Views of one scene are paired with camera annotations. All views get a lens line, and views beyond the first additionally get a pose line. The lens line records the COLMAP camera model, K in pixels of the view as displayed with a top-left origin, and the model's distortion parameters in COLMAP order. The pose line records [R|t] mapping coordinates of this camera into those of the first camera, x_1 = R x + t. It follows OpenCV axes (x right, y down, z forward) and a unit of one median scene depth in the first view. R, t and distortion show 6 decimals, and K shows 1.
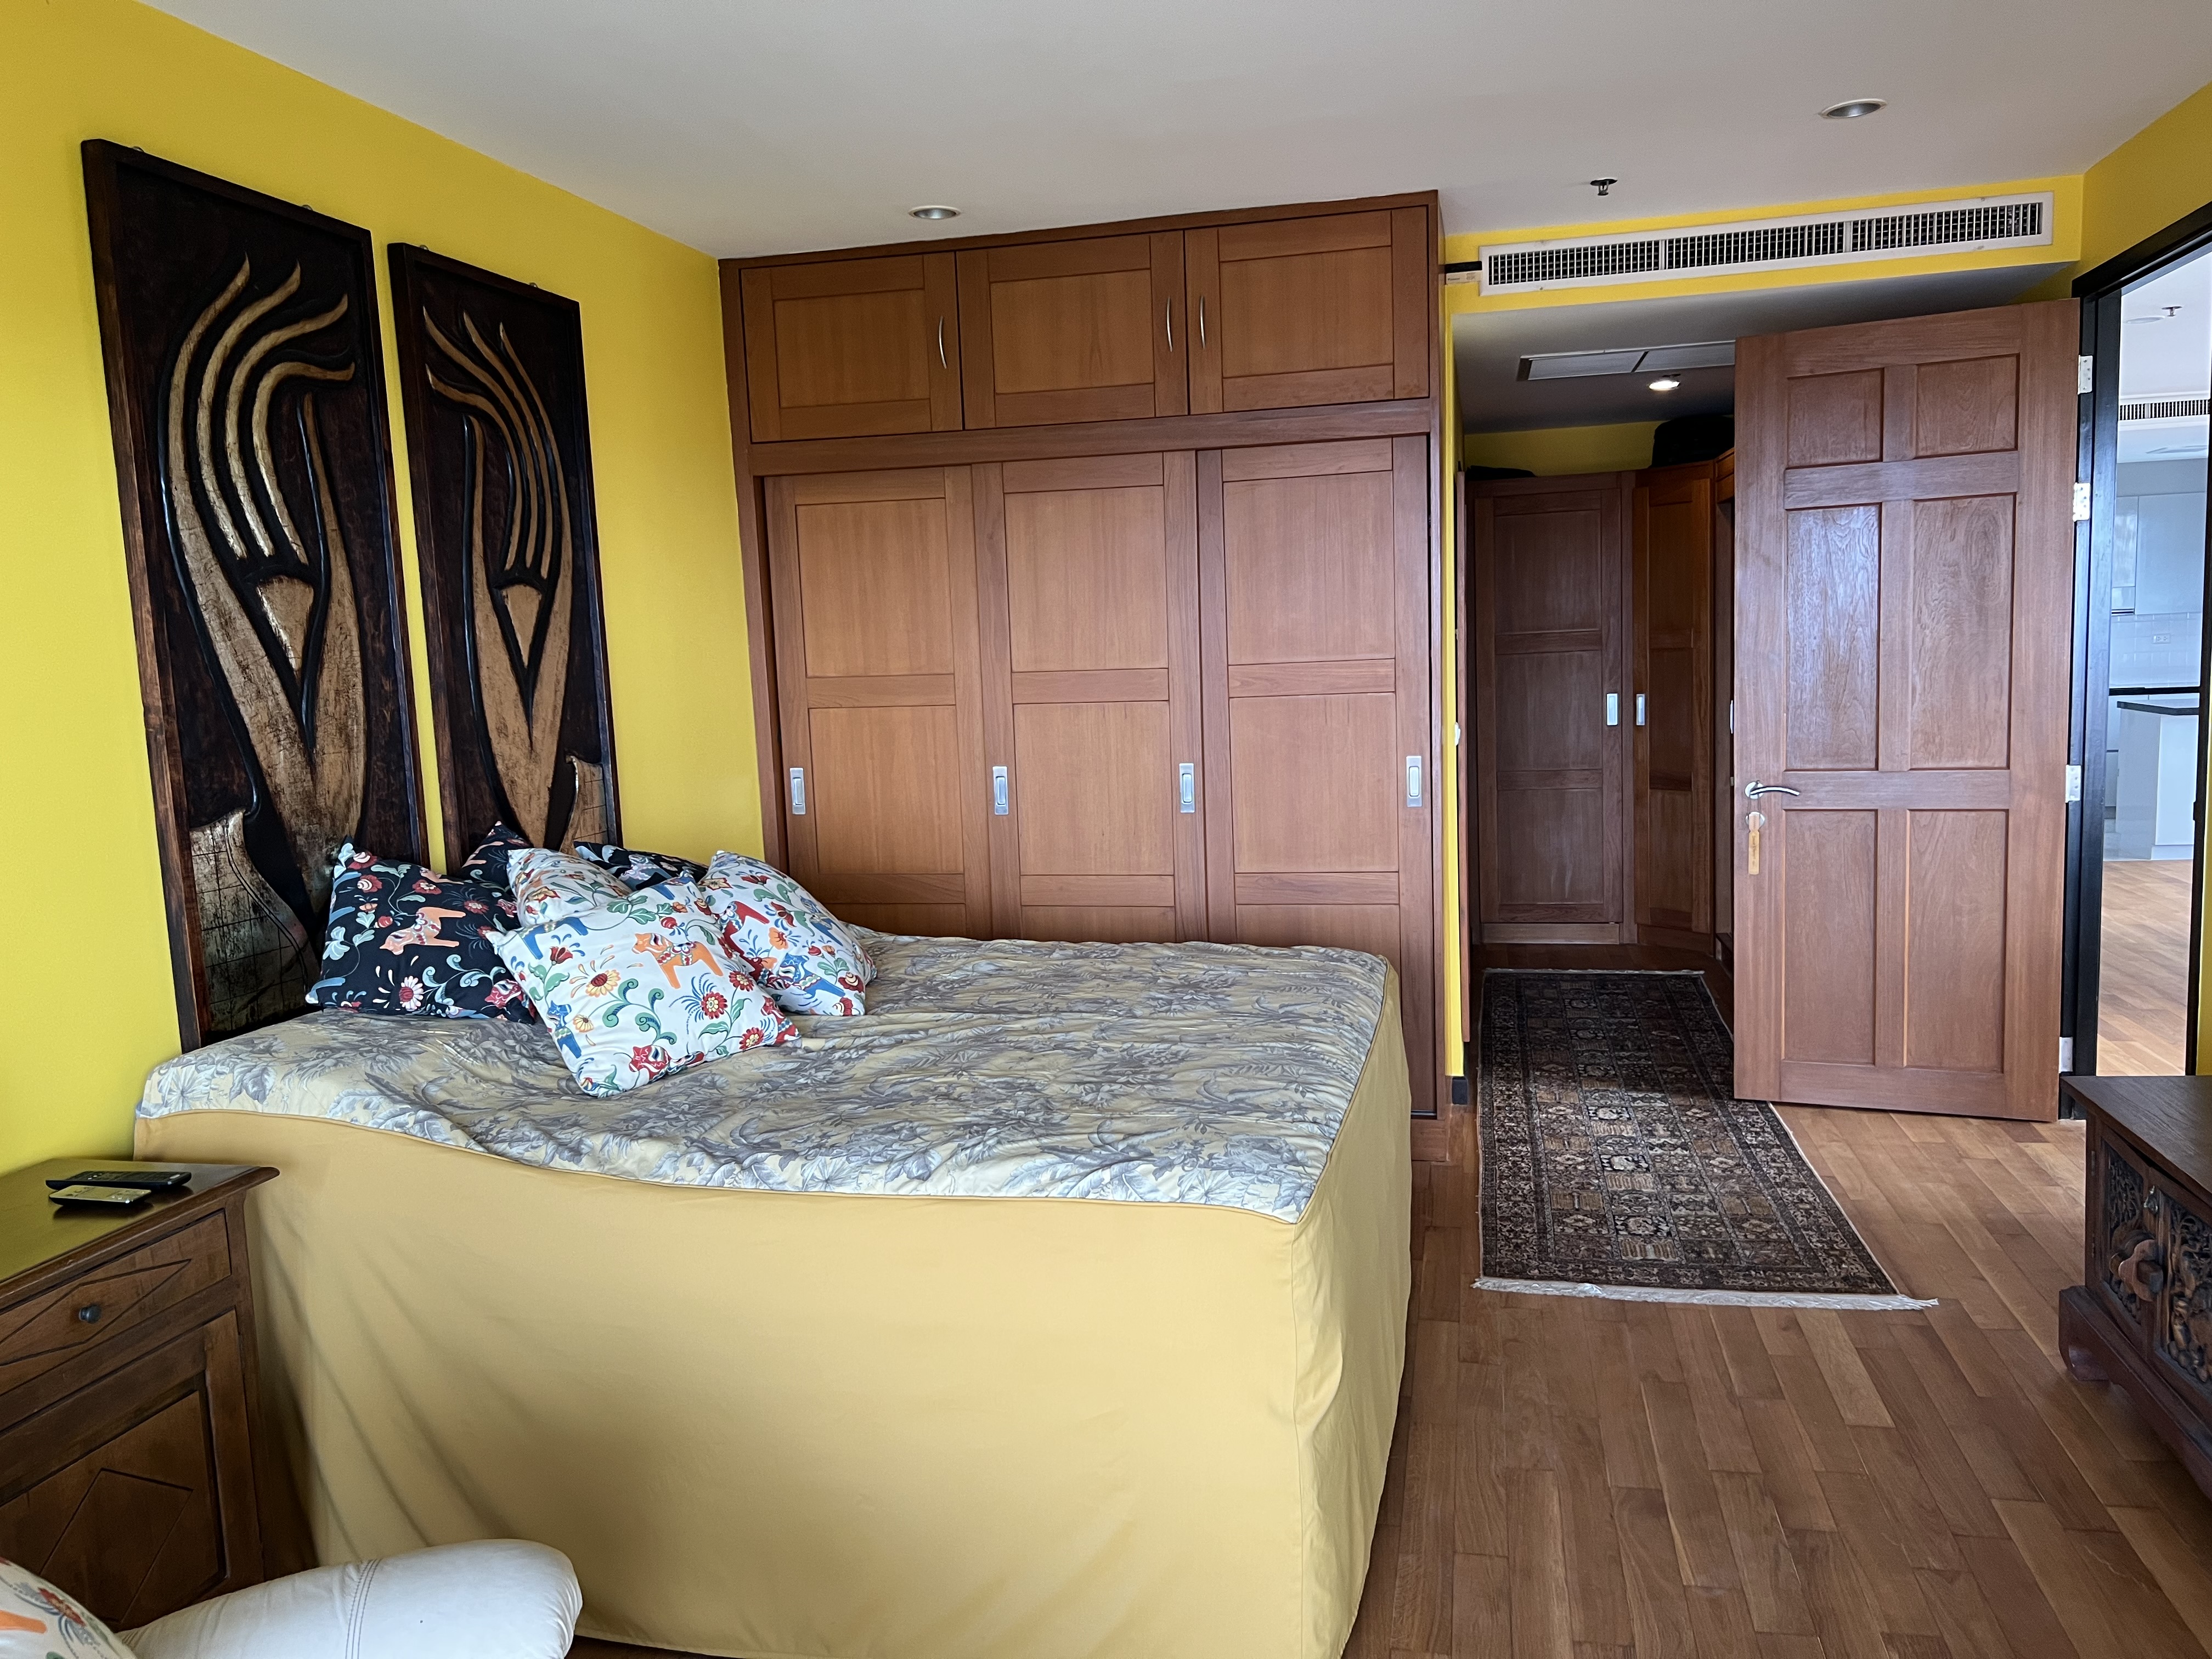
lens RADIAL K [[1671.1, 0, 1110.7], [0, 1671.1, 836.9], [0, 0, 1]] dist [0.055732, -0.060206]
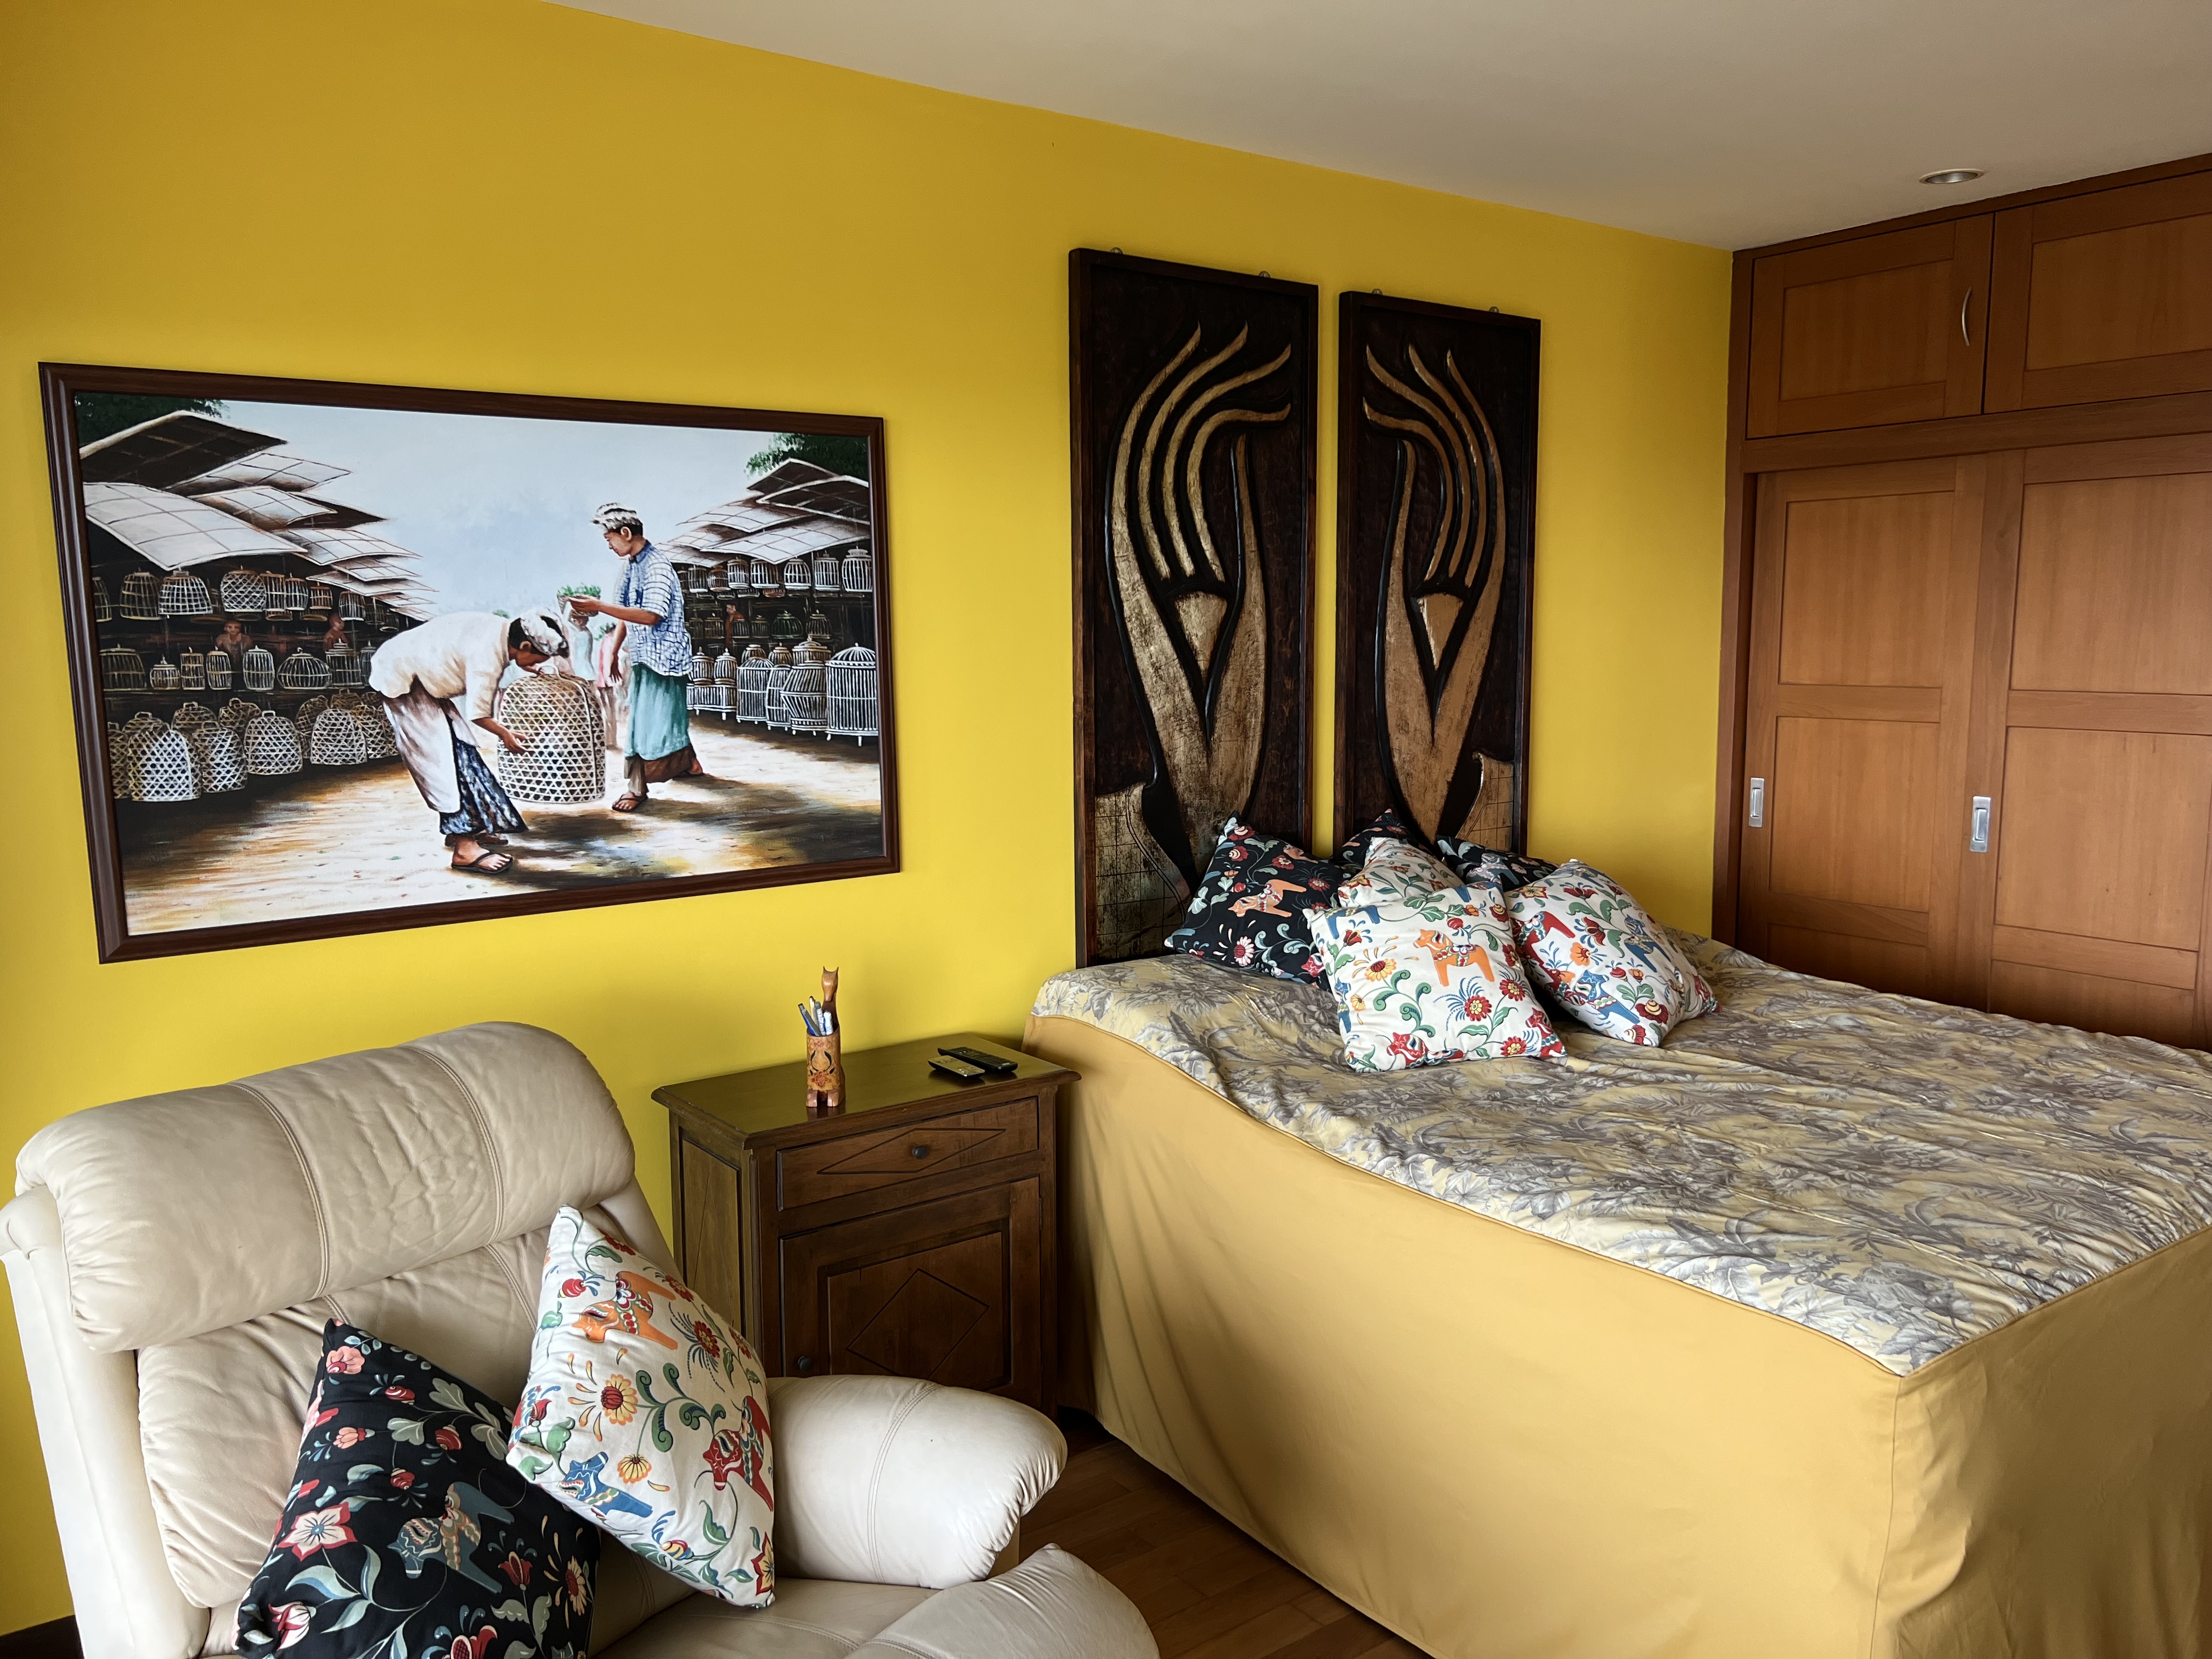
lens RADIAL K [[1669.2, 0, 1104.4], [0, 1669.2, 837.2], [0, 0, 1]] dist [0.050972, -0.051064]
pose [[0.760670, 0.111598, -0.639474, 0.240928], [-0.098865, 0.993536, 0.055785, -0.040665], [0.641566, 0.020788, 0.766786, 0.046653]]
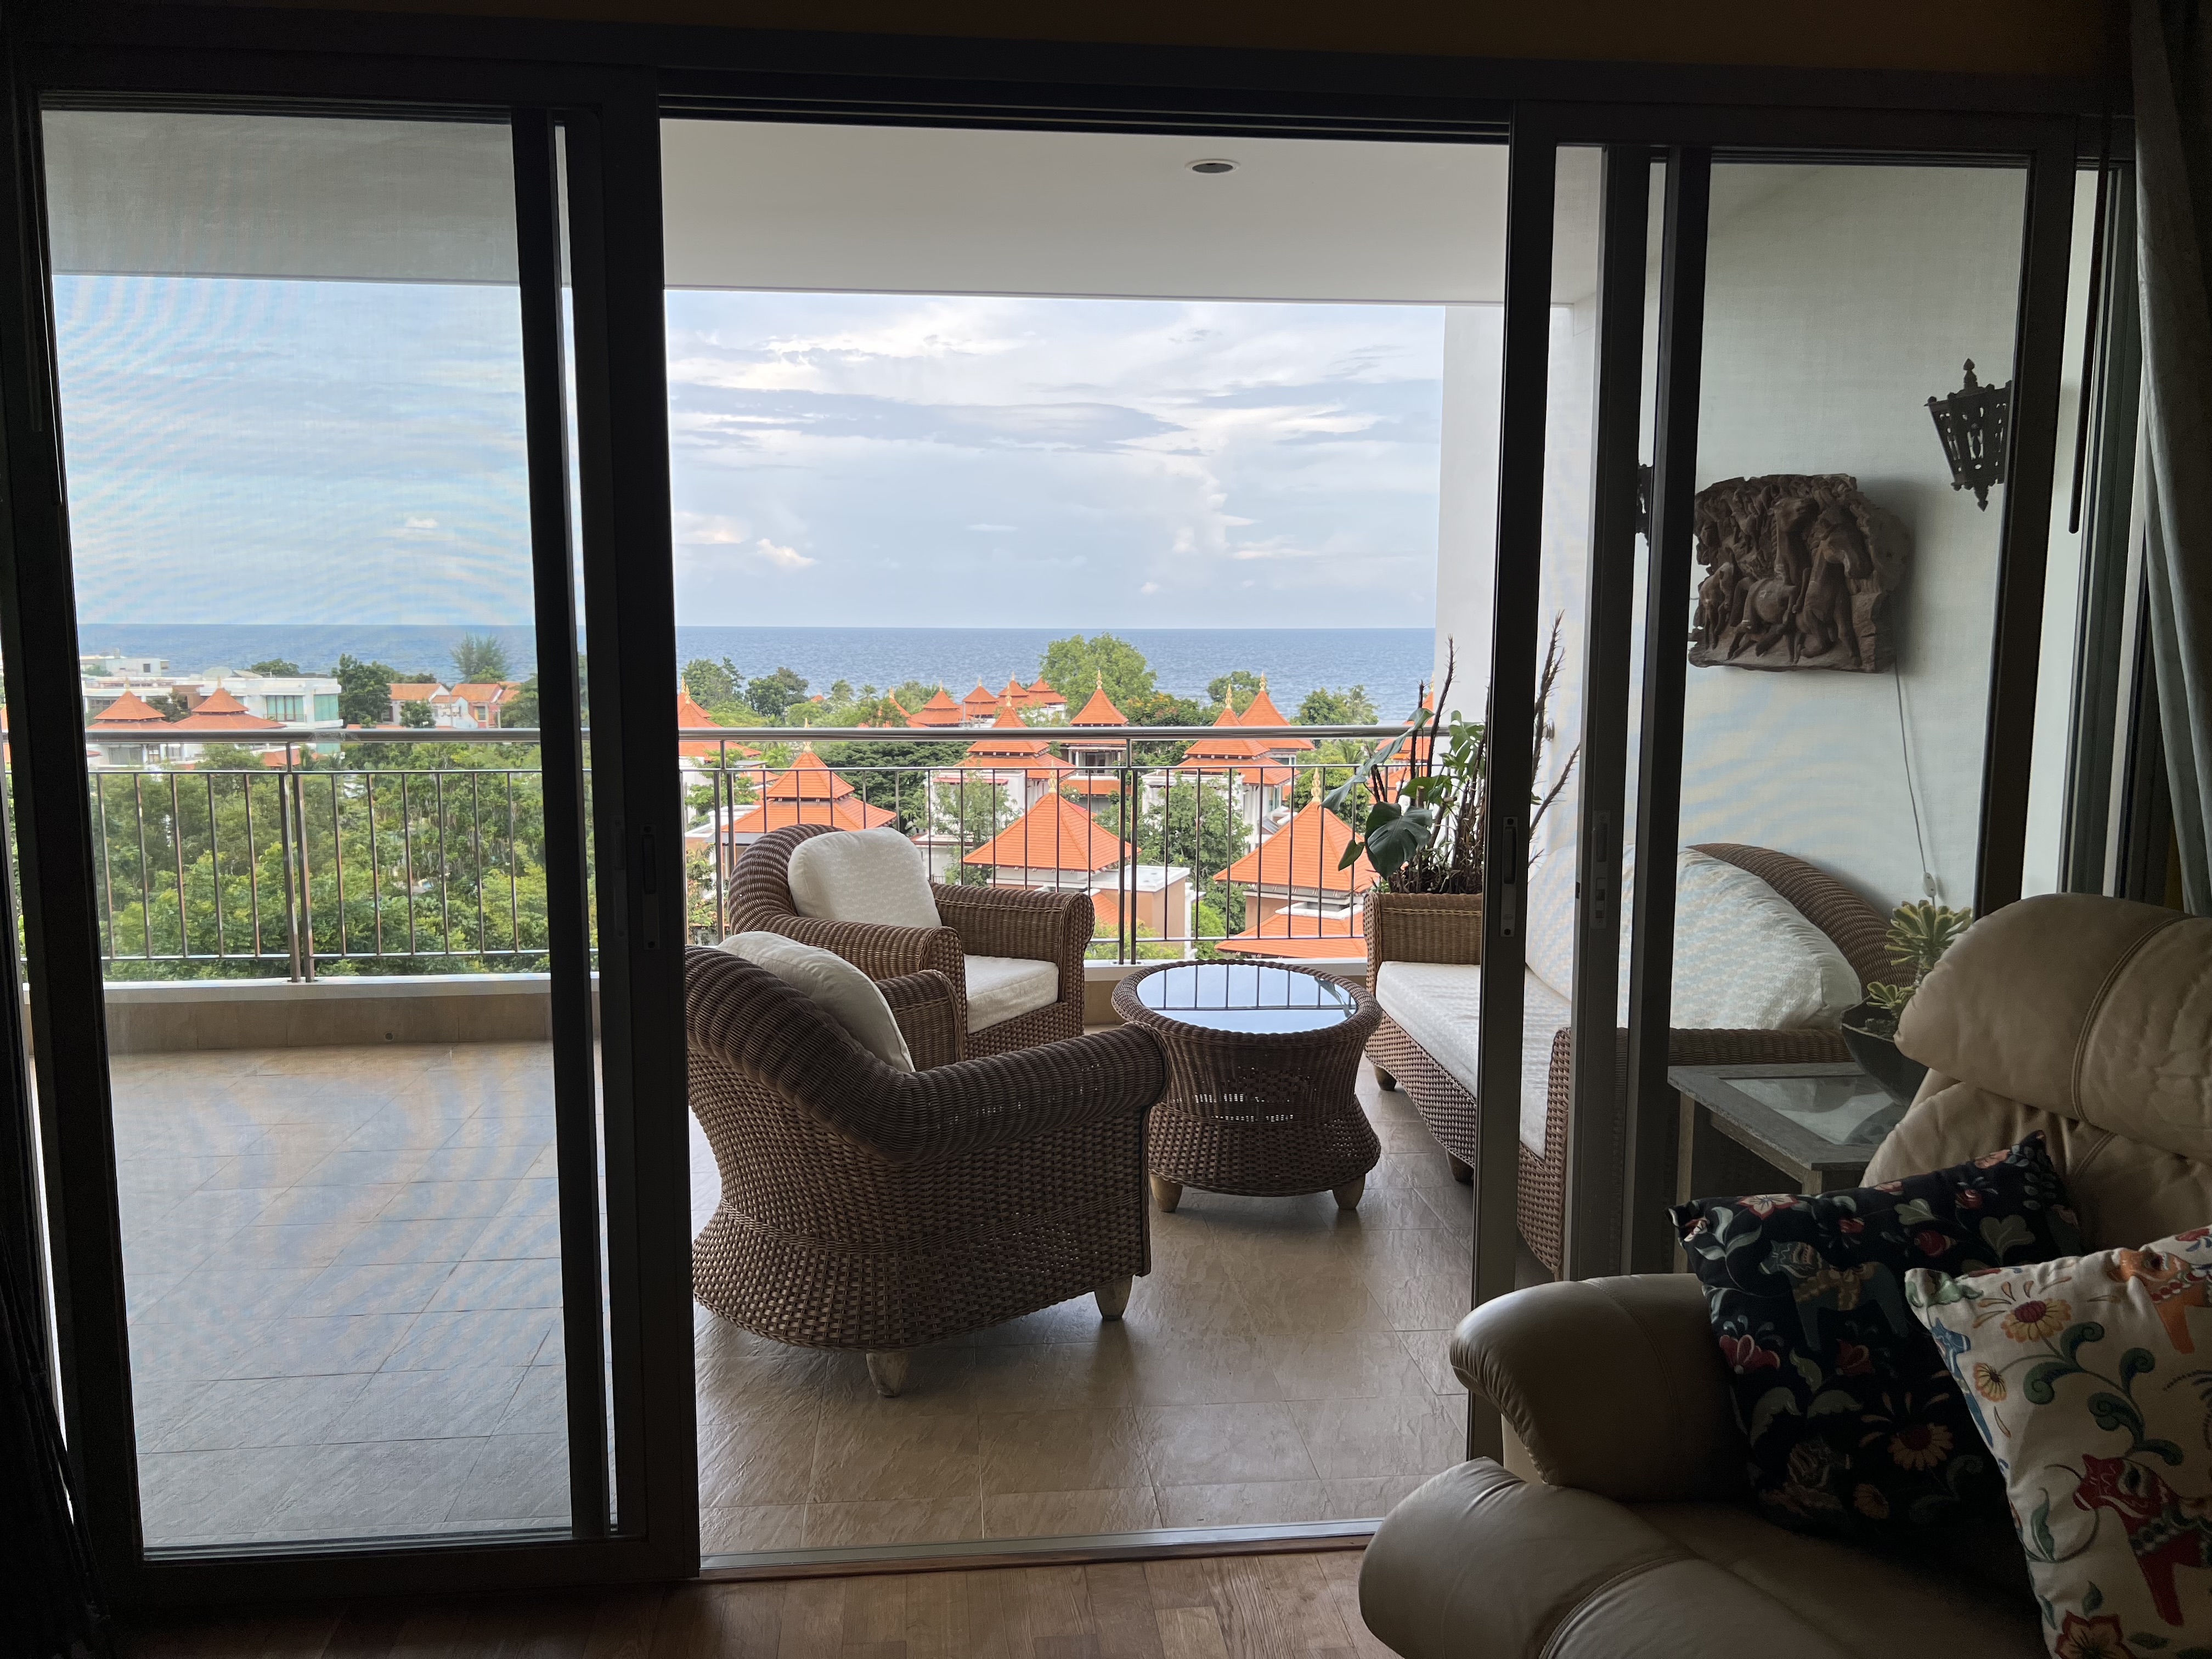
lens RADIAL K [[1669.2, 0, 1097.6], [0, 1669.2, 853.4], [0, 0, 1]] dist [0.063123, -0.075979]
pose [[-0.947416, 0.082432, -0.309205, 0.167928], [-0.000600, 0.965793, 0.259312, -0.064844], [0.320004, 0.245862, -0.914959, 0.773370]]
